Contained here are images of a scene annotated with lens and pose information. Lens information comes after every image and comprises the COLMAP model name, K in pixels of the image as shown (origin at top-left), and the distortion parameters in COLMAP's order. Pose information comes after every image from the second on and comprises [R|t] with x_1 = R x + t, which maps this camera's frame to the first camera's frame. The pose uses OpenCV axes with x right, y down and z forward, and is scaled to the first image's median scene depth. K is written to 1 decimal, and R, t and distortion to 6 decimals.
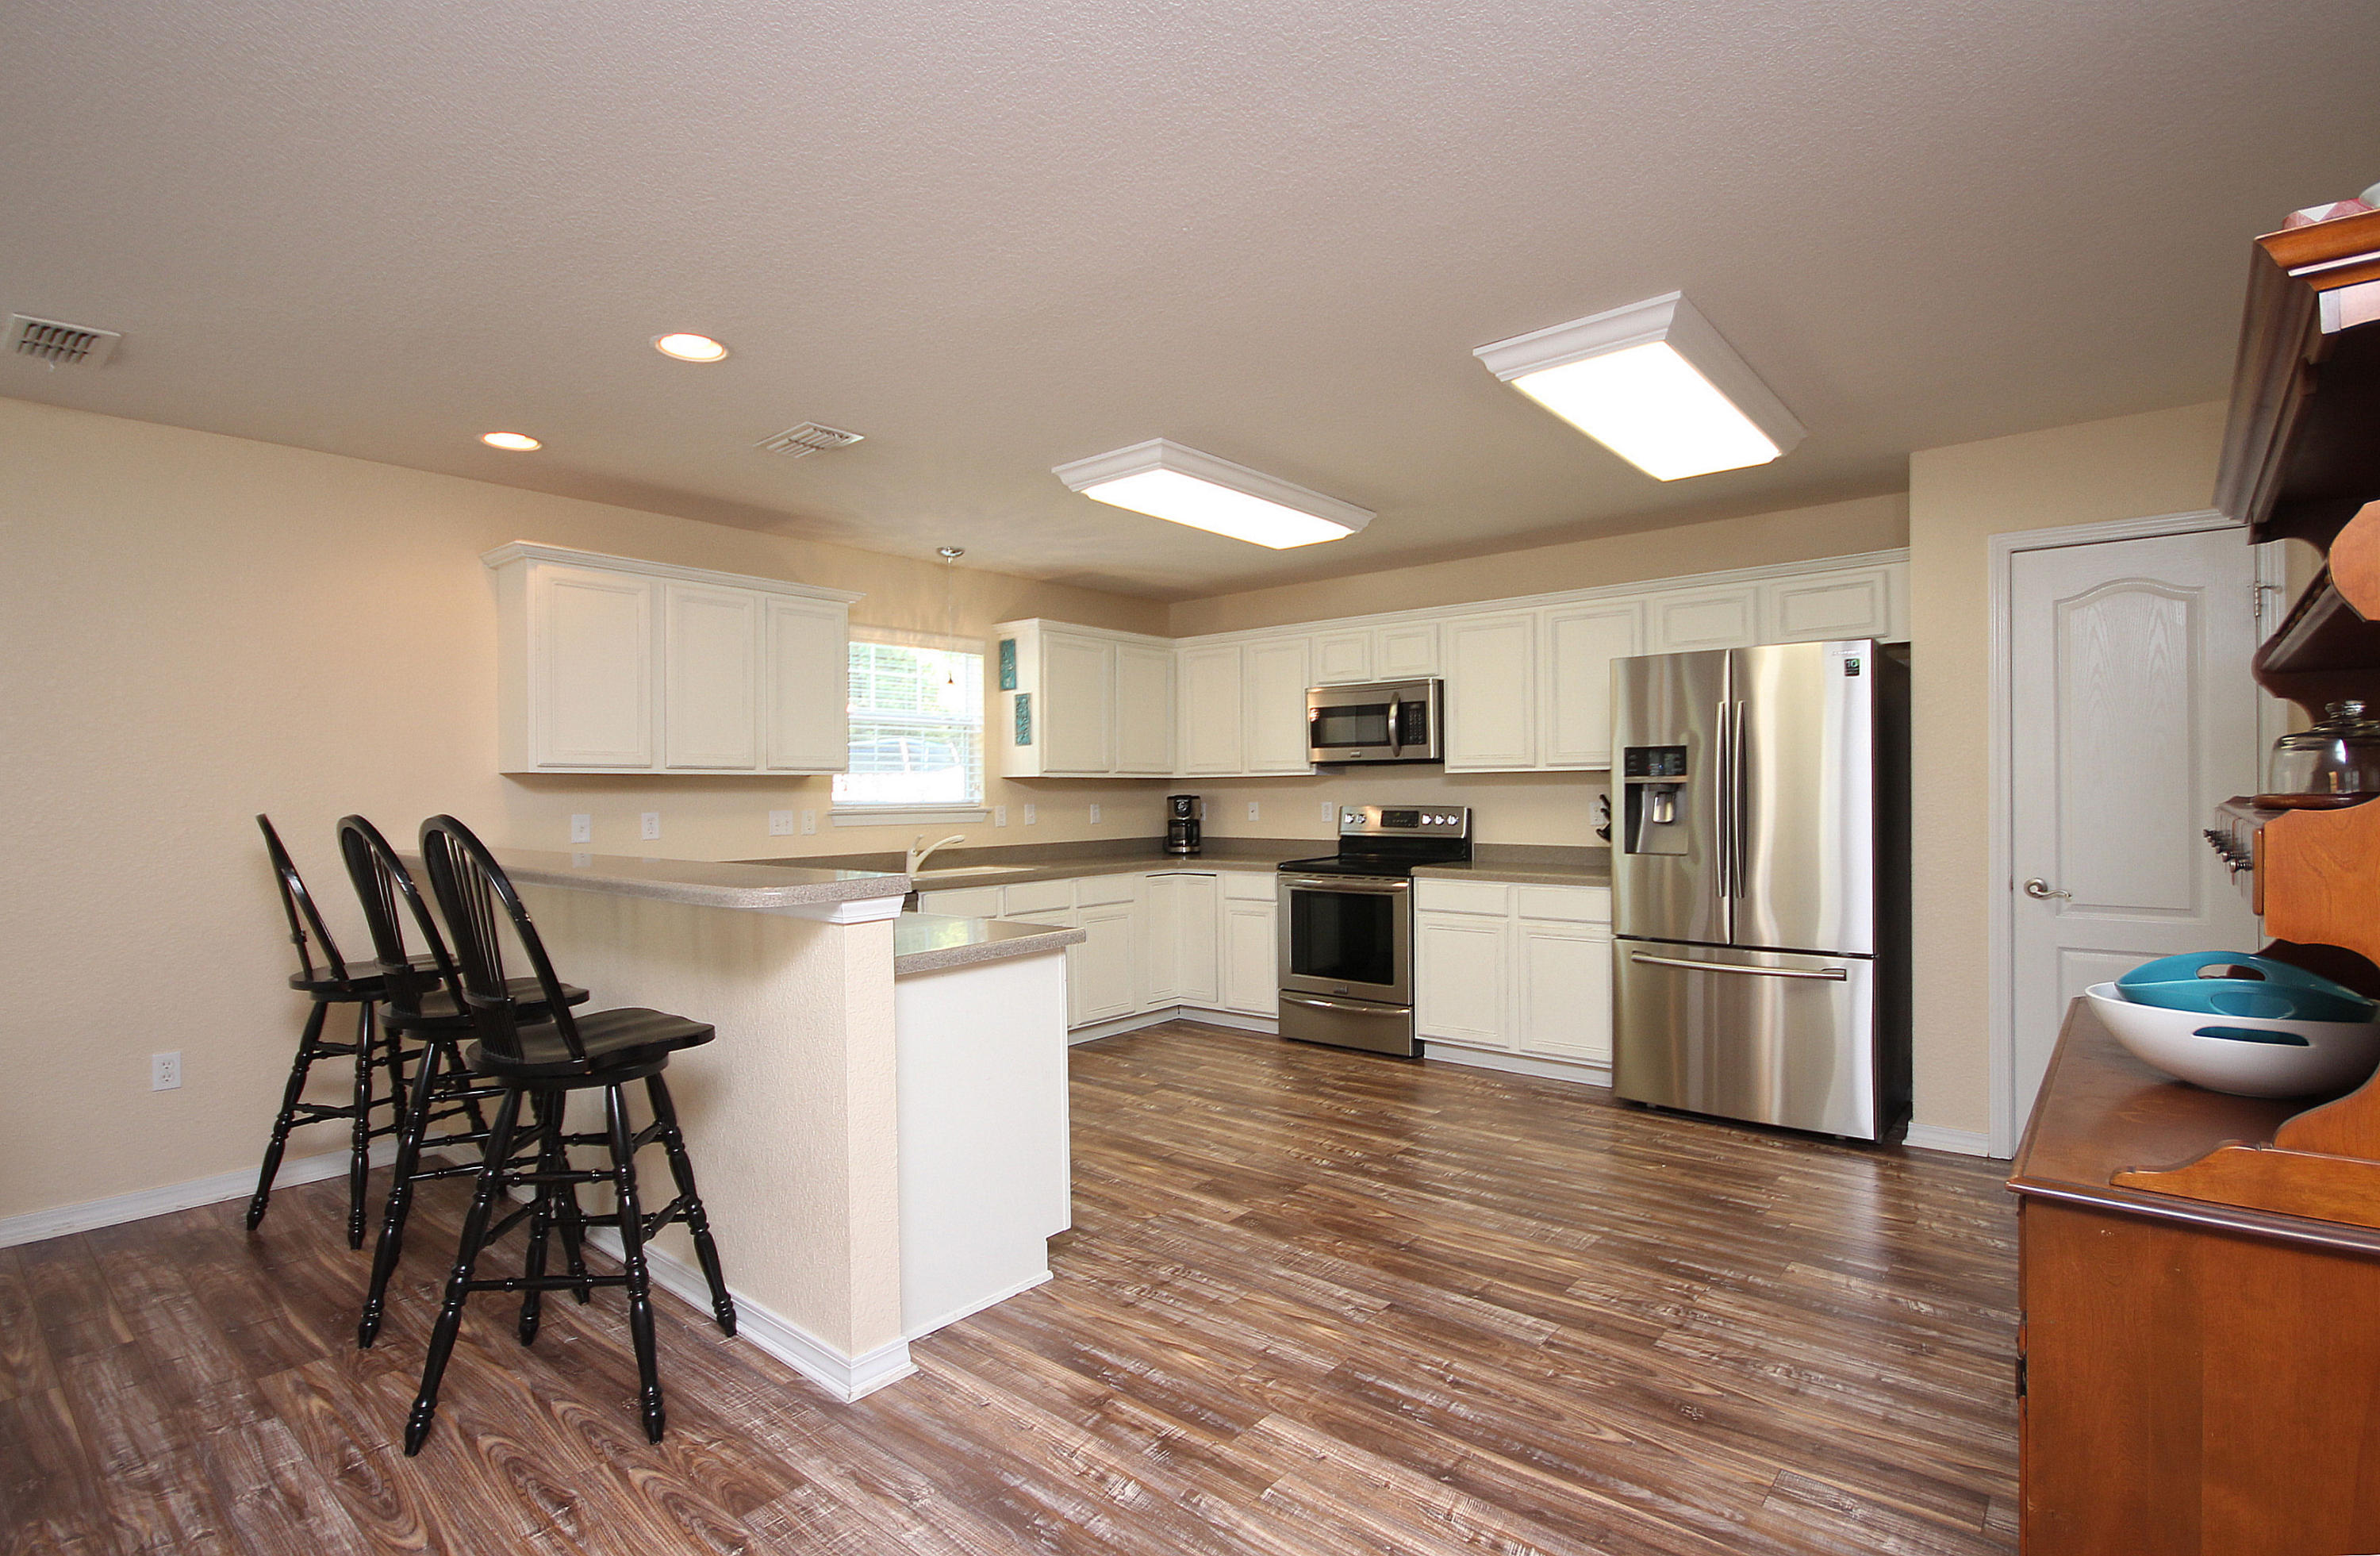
lens RADIAL K [[1133.5, 0, 1196.4], [0, 1133.5, 789.9], [0, 0, 1]] dist [-0.005165, 0.001391]
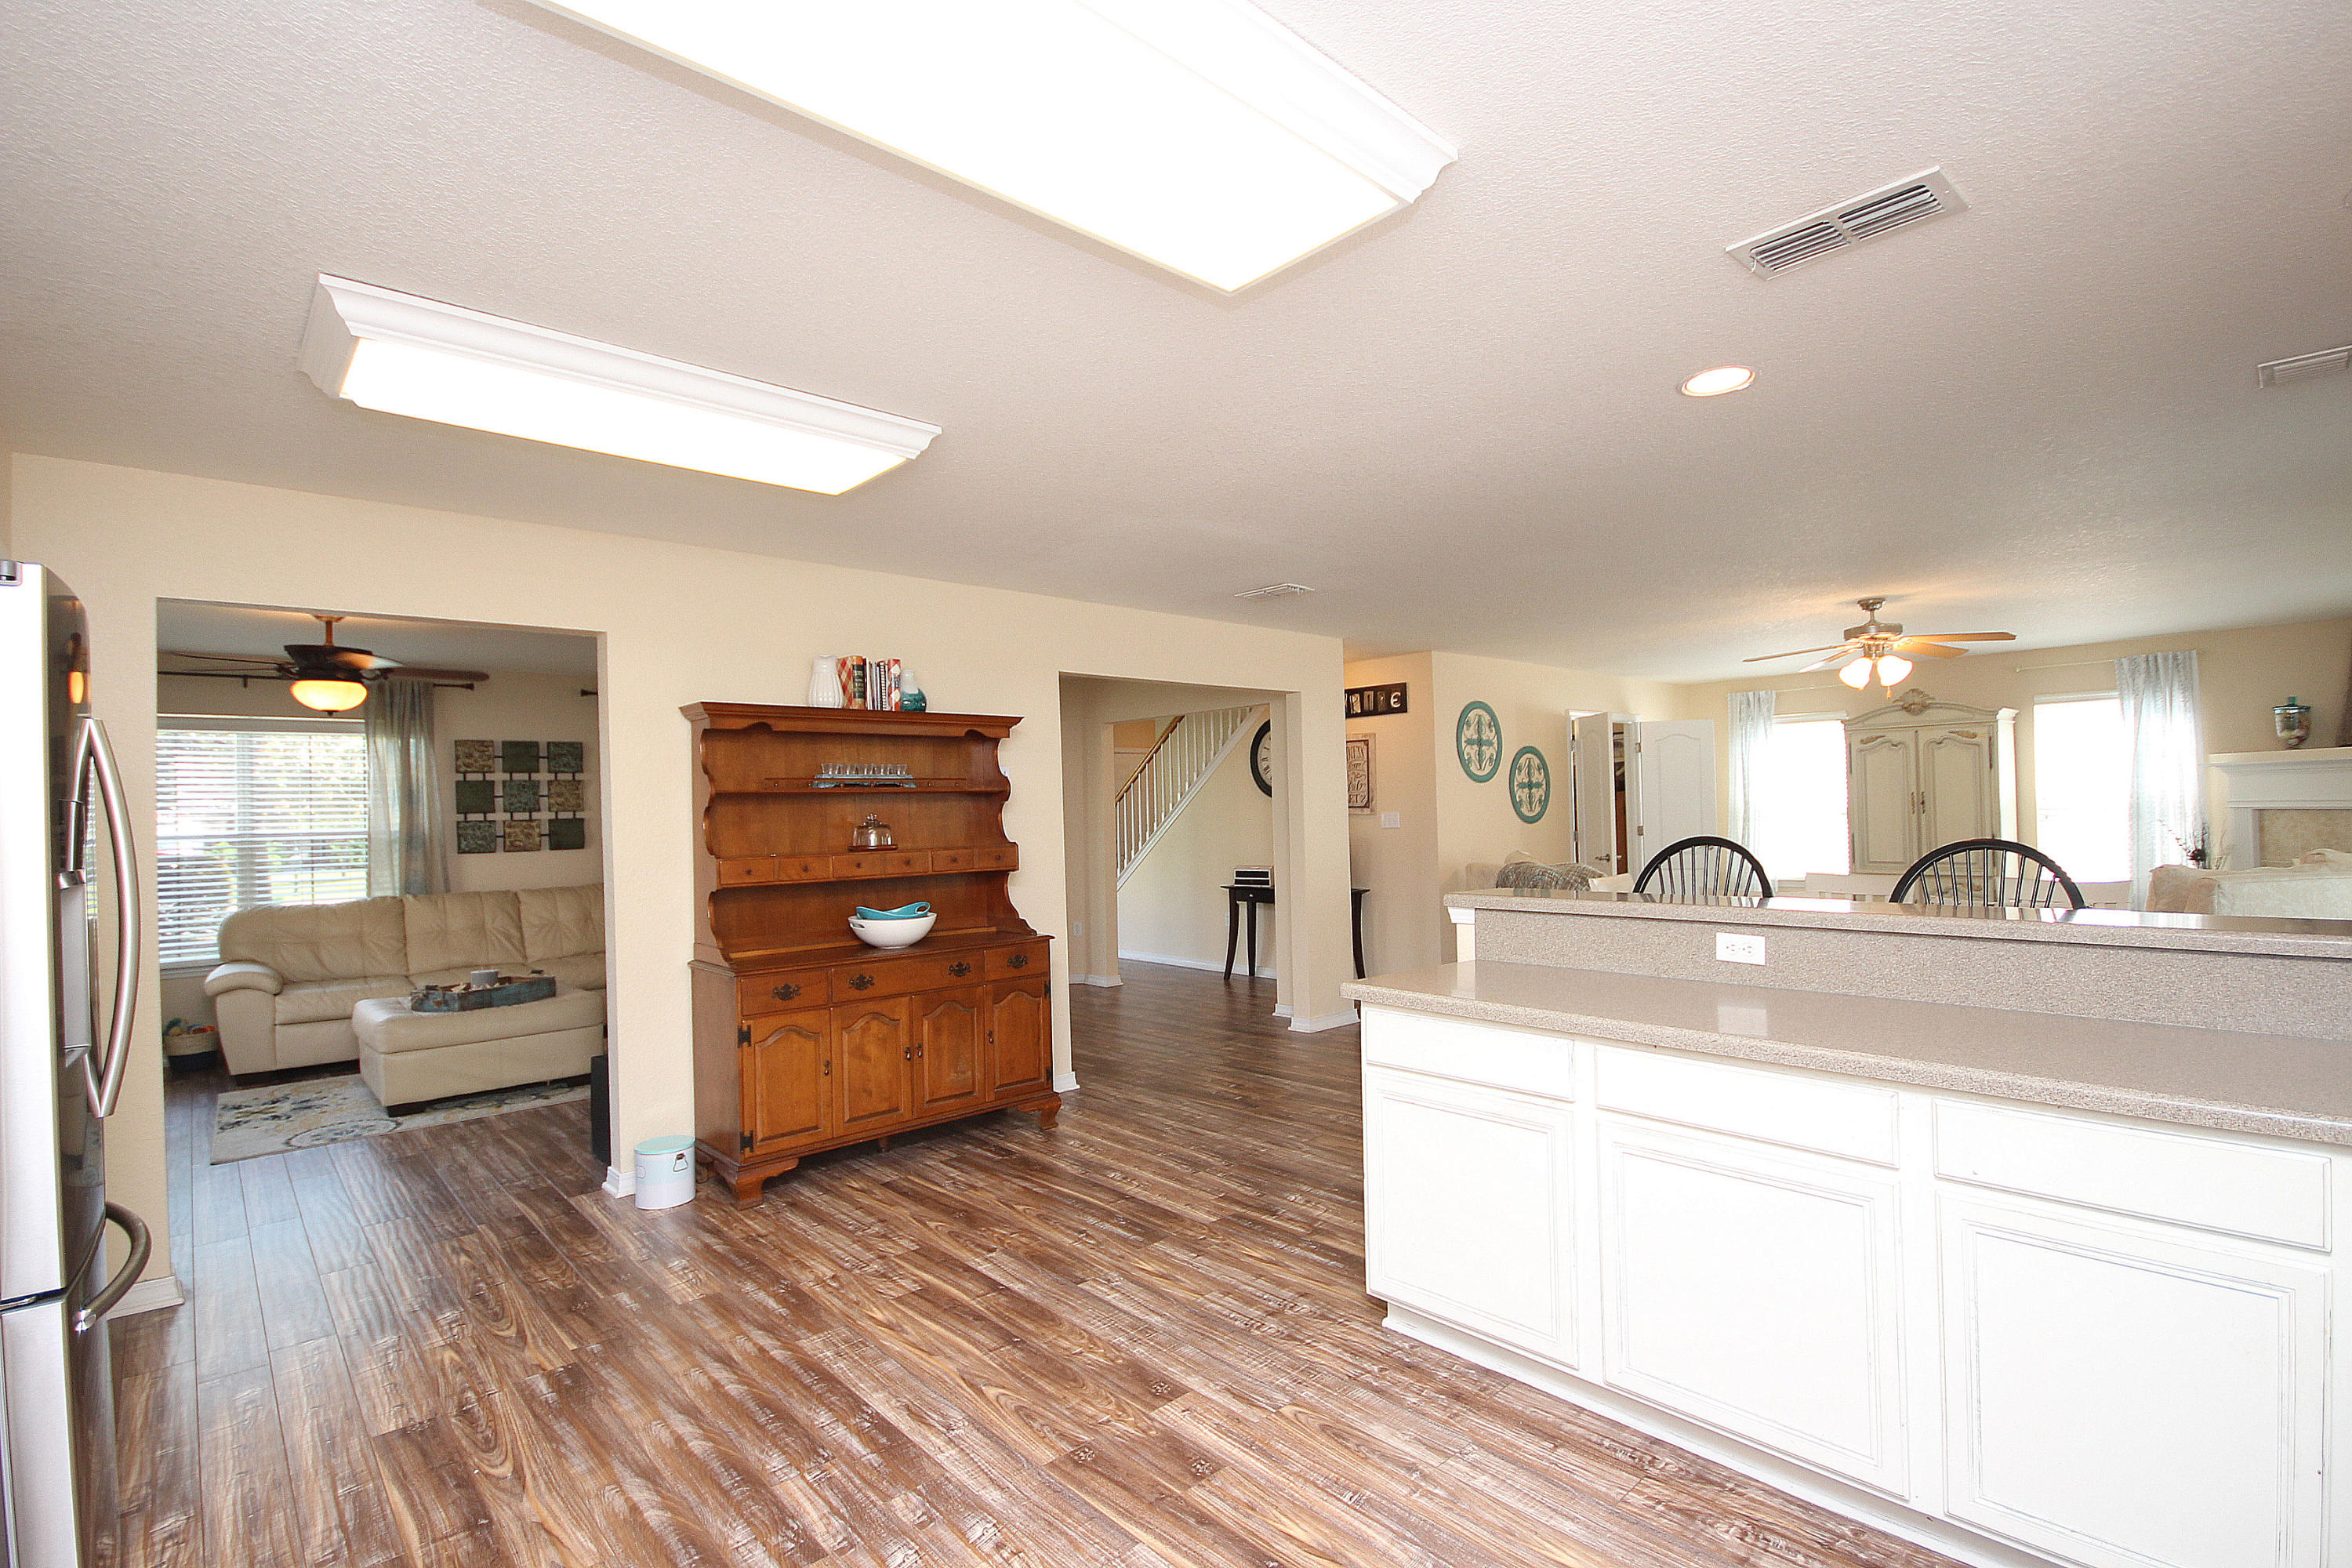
lens RADIAL K [[1085.0, 0, 1174.4], [0, 1085.0, 790.2], [0, 0, 1]] dist [0.006742, -0.009214]
pose [[-0.991048, 0.036756, 0.128350, -0.062412], [0.034542, 0.999214, -0.019429, -0.022365], [-0.128964, -0.014821, -0.991539, 1.465112]]
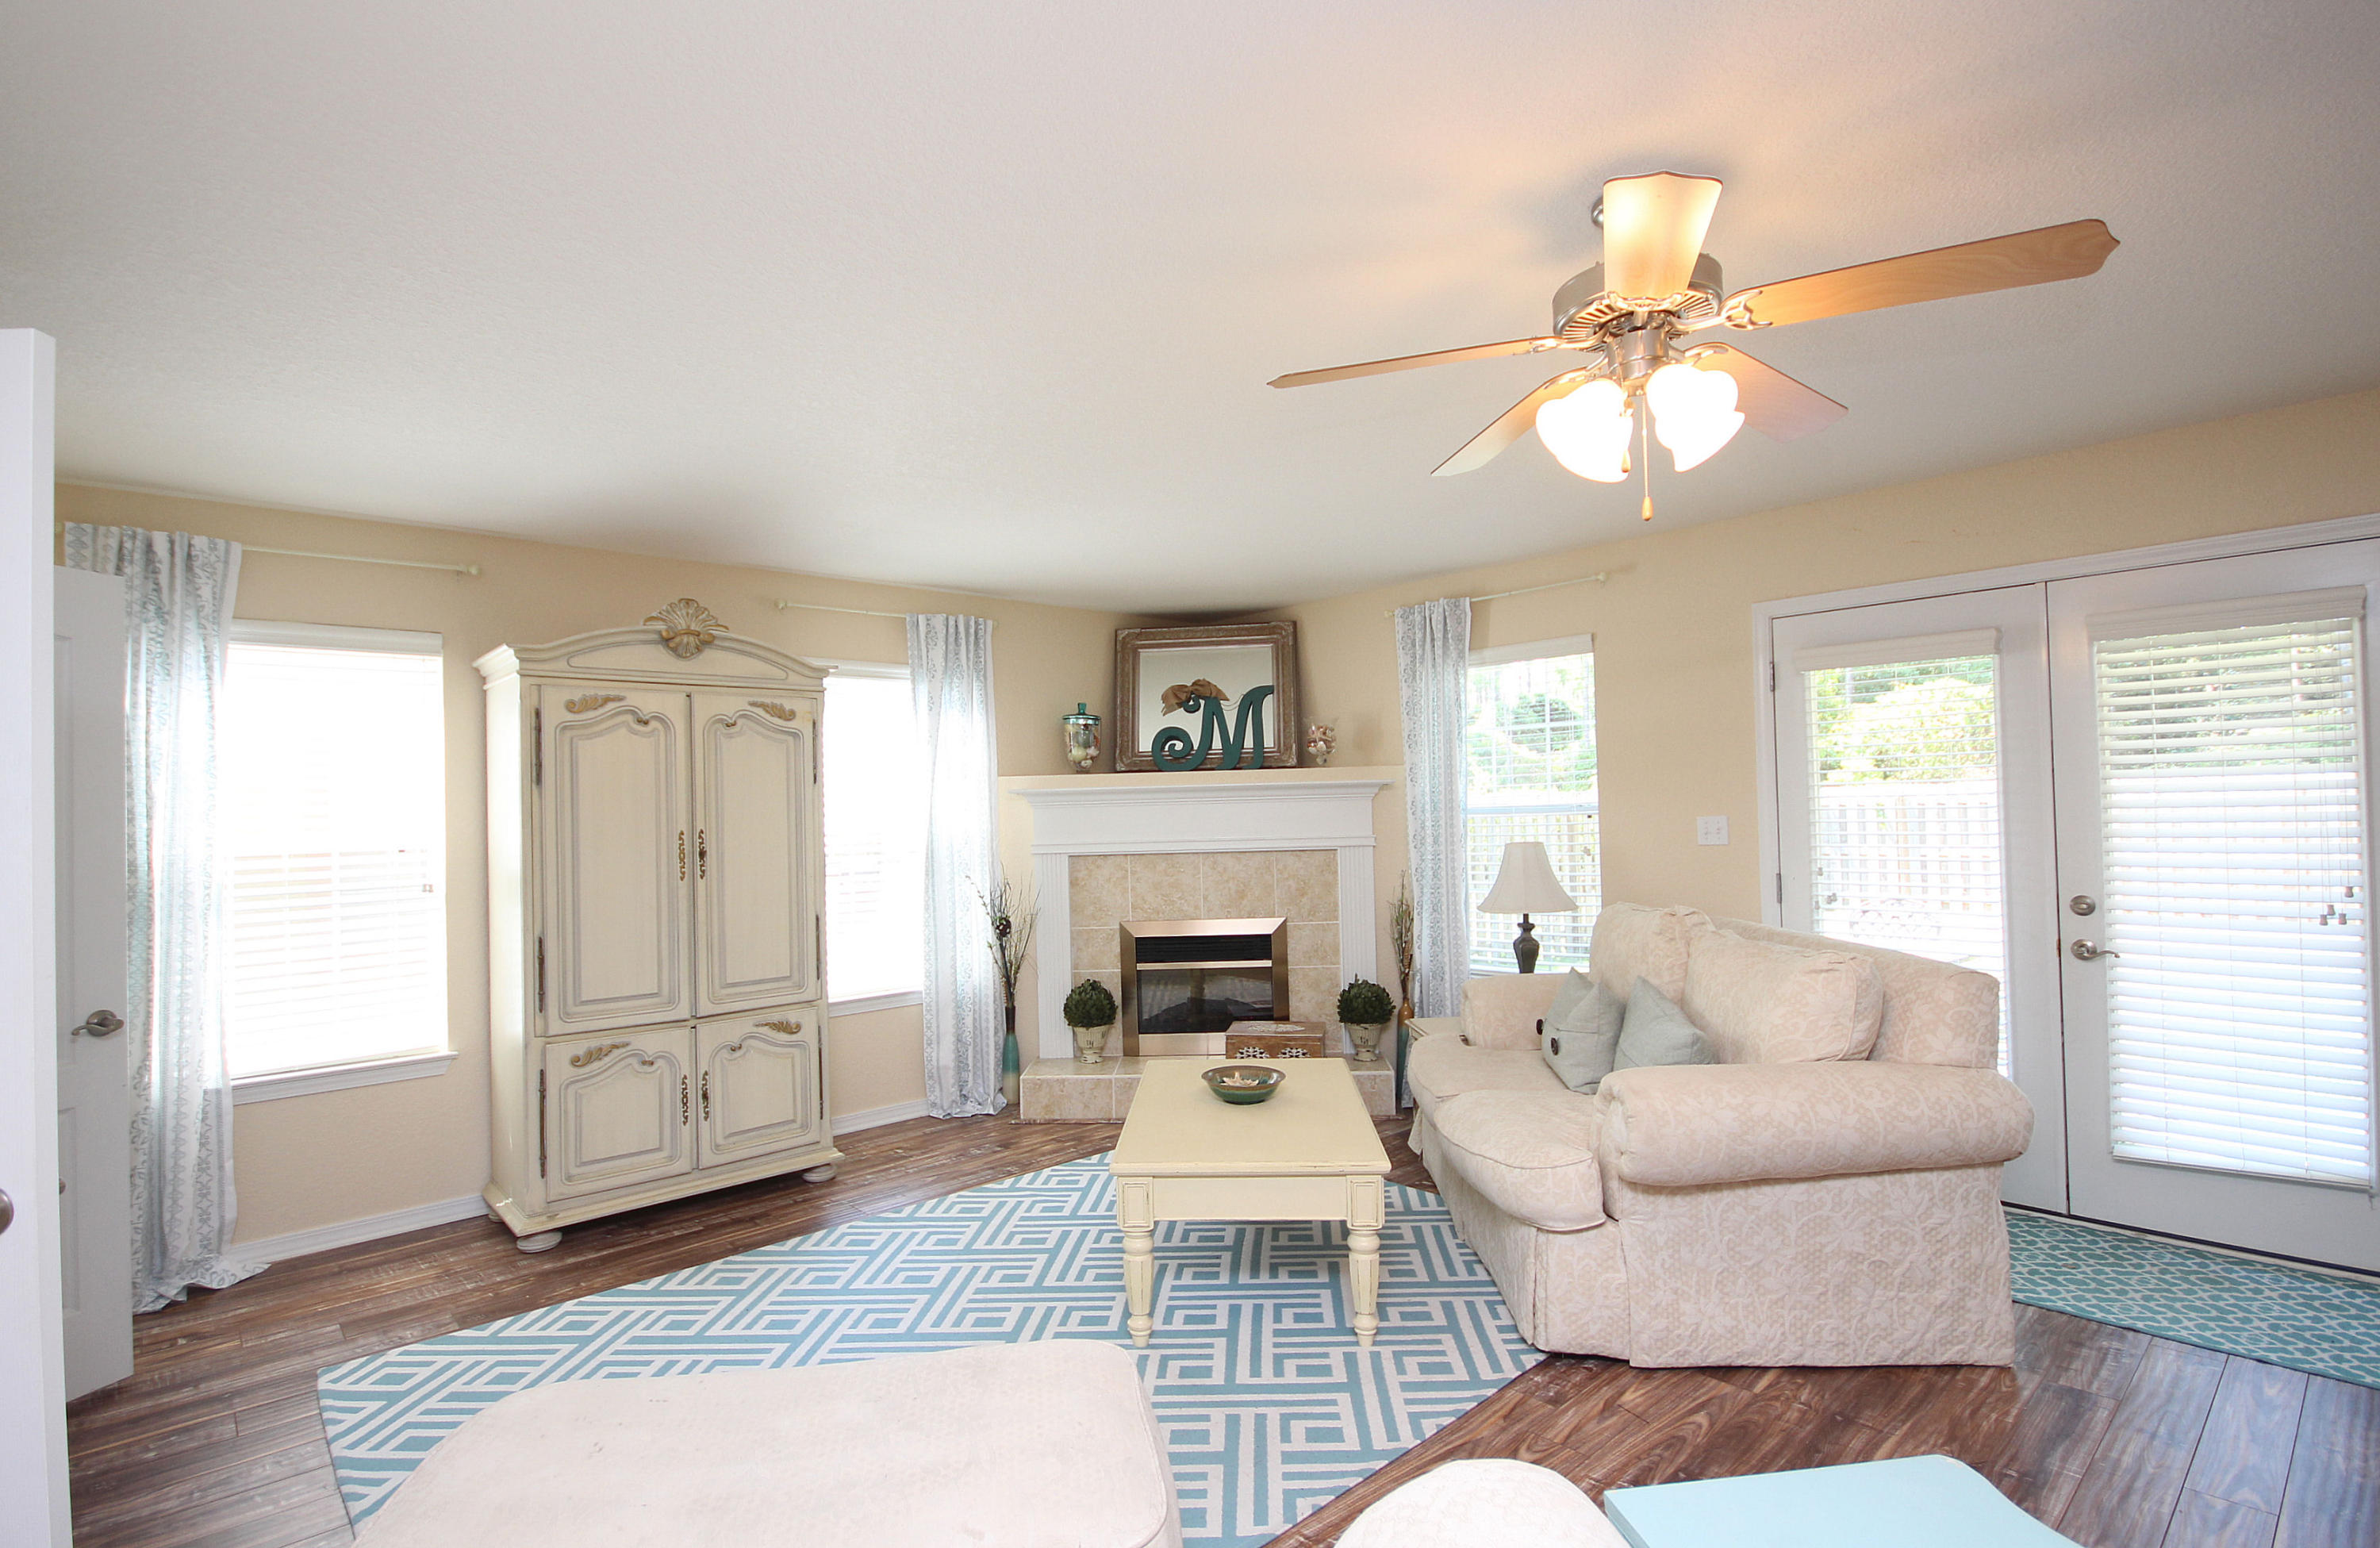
lens RADIAL K [[1131.4, 0, 1174.4], [0, 1131.4, 790.7], [0, 0, 1]] dist [0.000876, -0.002128]
pose [[-0.133264, -0.005409, -0.991066, -0.314023], [0.027971, 0.999566, -0.009216, -0.023821], [0.990686, -0.028950, -0.133055, -0.294077]]
